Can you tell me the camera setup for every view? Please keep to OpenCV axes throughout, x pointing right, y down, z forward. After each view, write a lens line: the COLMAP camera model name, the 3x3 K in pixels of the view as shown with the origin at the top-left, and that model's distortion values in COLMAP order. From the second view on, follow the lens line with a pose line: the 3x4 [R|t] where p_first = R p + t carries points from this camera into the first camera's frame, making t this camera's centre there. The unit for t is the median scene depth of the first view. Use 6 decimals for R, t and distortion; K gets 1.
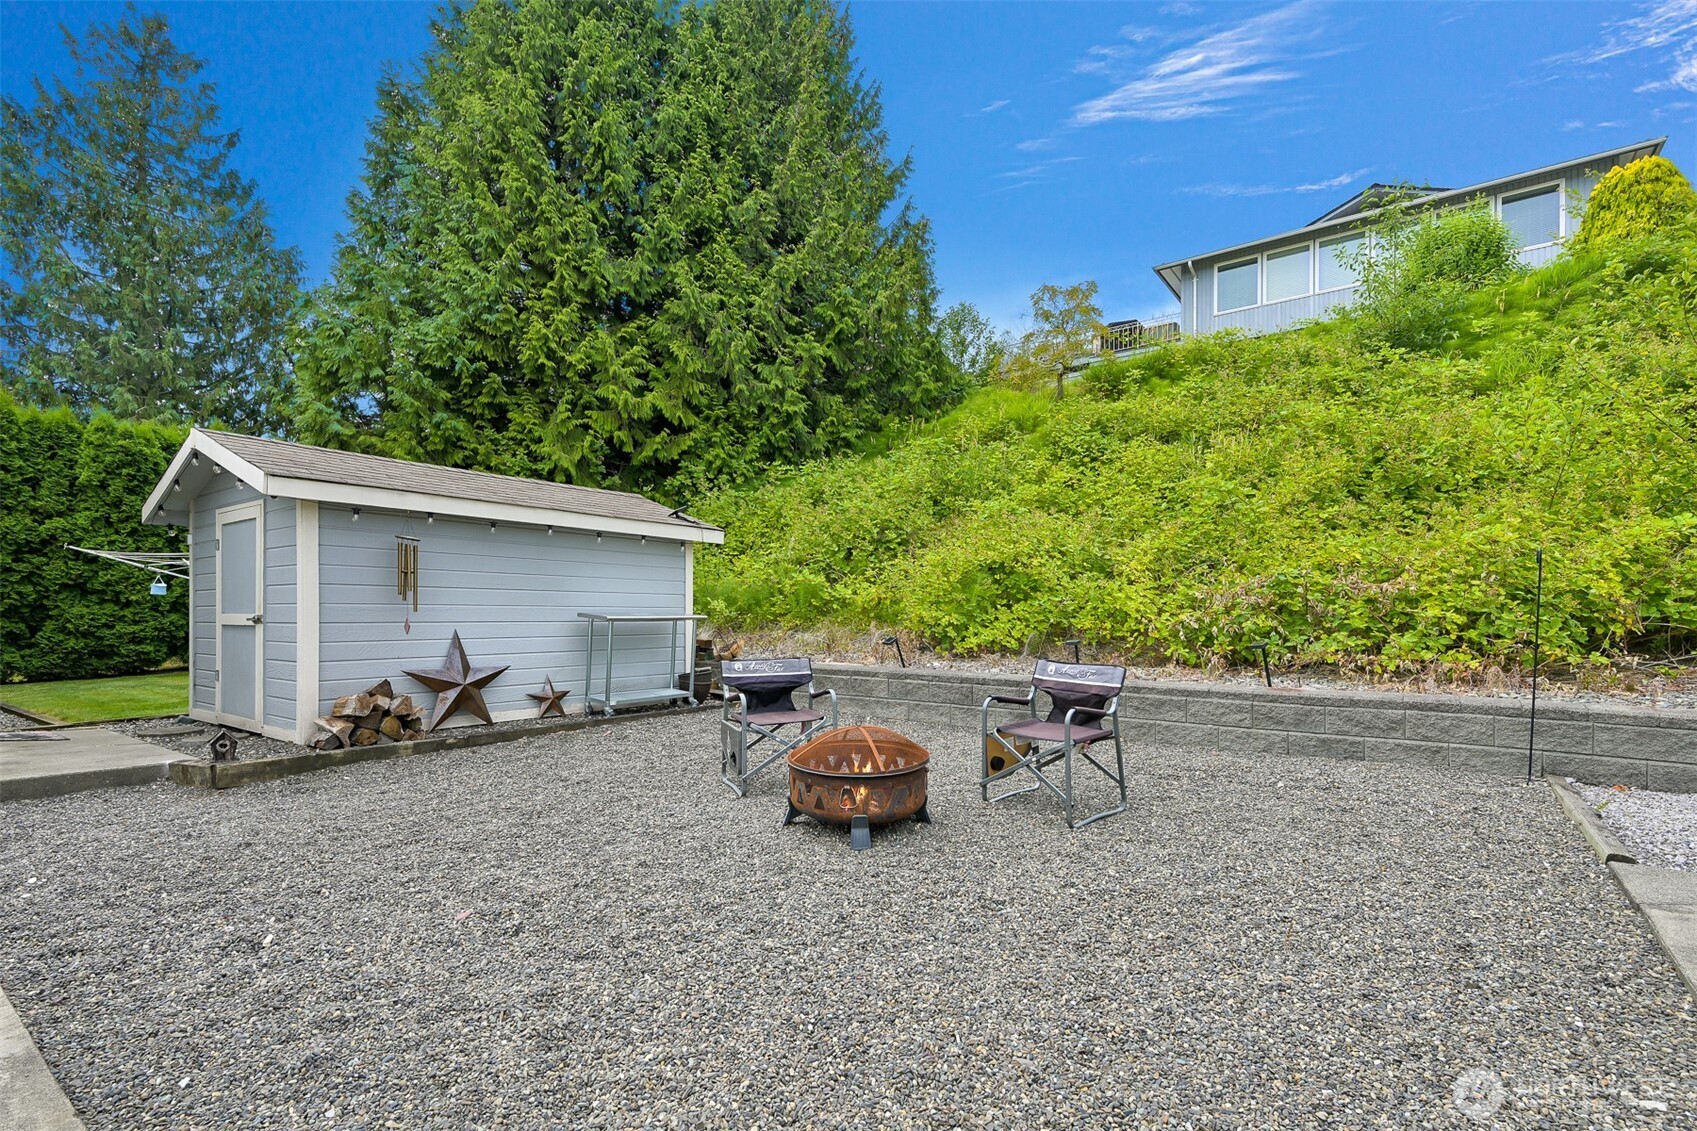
lens RADIAL K [[788.6, 0, 846.2], [0, 788.6, 612.2], [0, 0, 1]] dist [-0.000634, 0.000210]
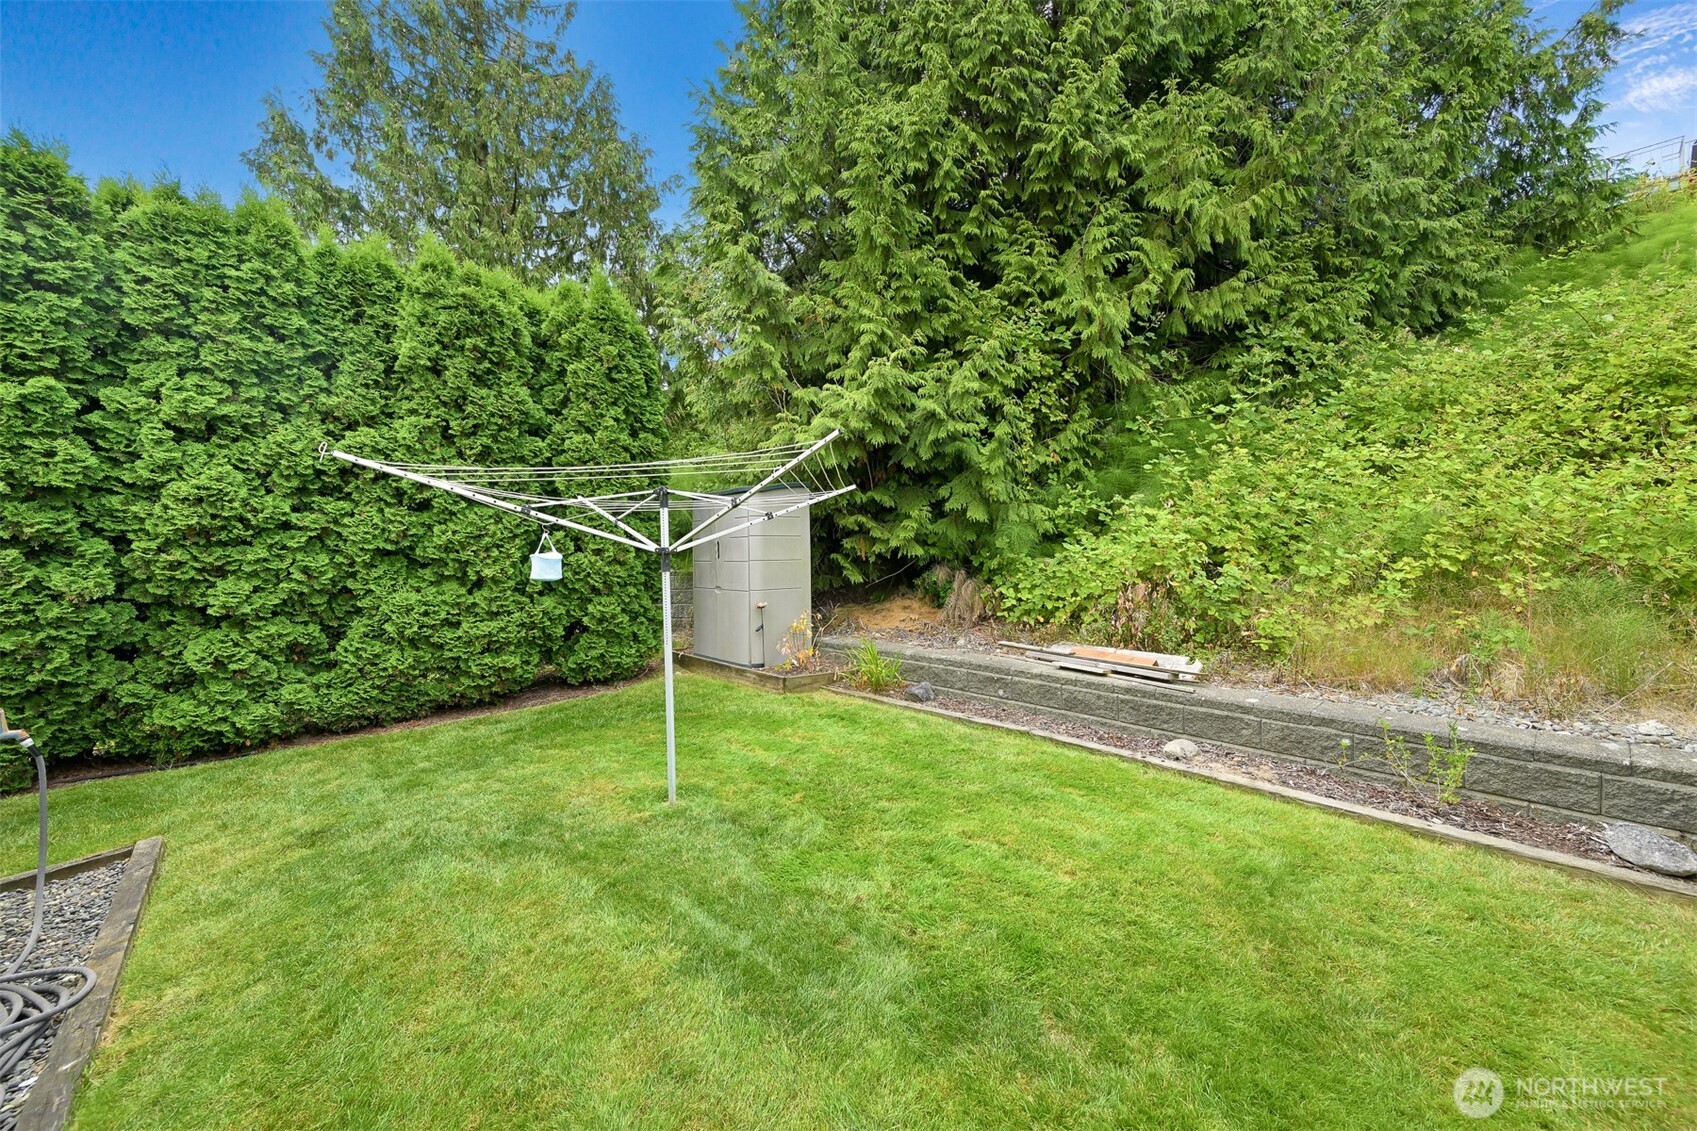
lens RADIAL K [[654.7, 0, 848.5], [0, 654.7, 565.5], [0, 0, 1]] dist [0.000103, 0.000383]
pose [[0.974726, -0.006597, -0.223307, -0.460379], [0.011406, 0.999730, 0.020255, -0.024359], [0.223113, -0.022290, 0.974538, 0.505016]]
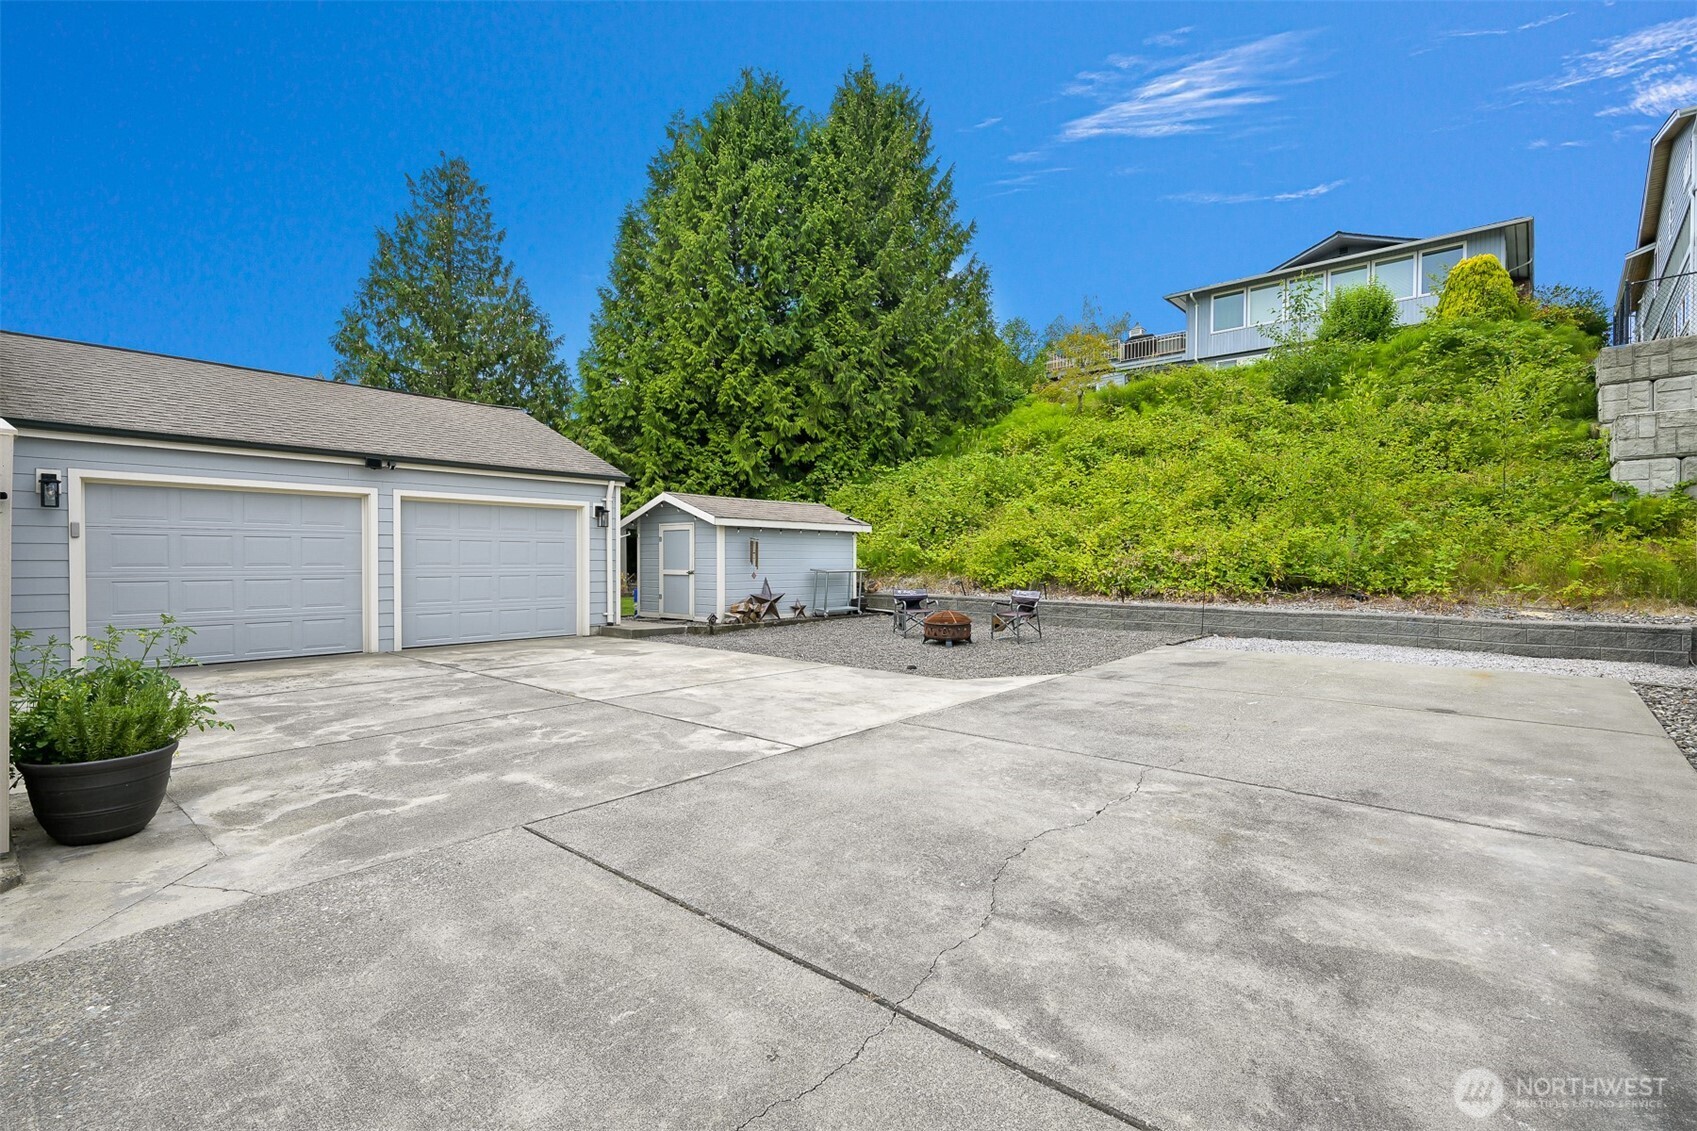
lens RADIAL K [[778.1, 0, 848.5], [0, 778.1, 565.5], [0, 0, 1]] dist [0.002788, 0.000179]
pose [[0.996418, 0.001619, -0.084549, -0.029152], [-0.000655, 0.999934, 0.011435, -0.015573], [0.084562, -0.011339, 0.996354, -0.526309]]
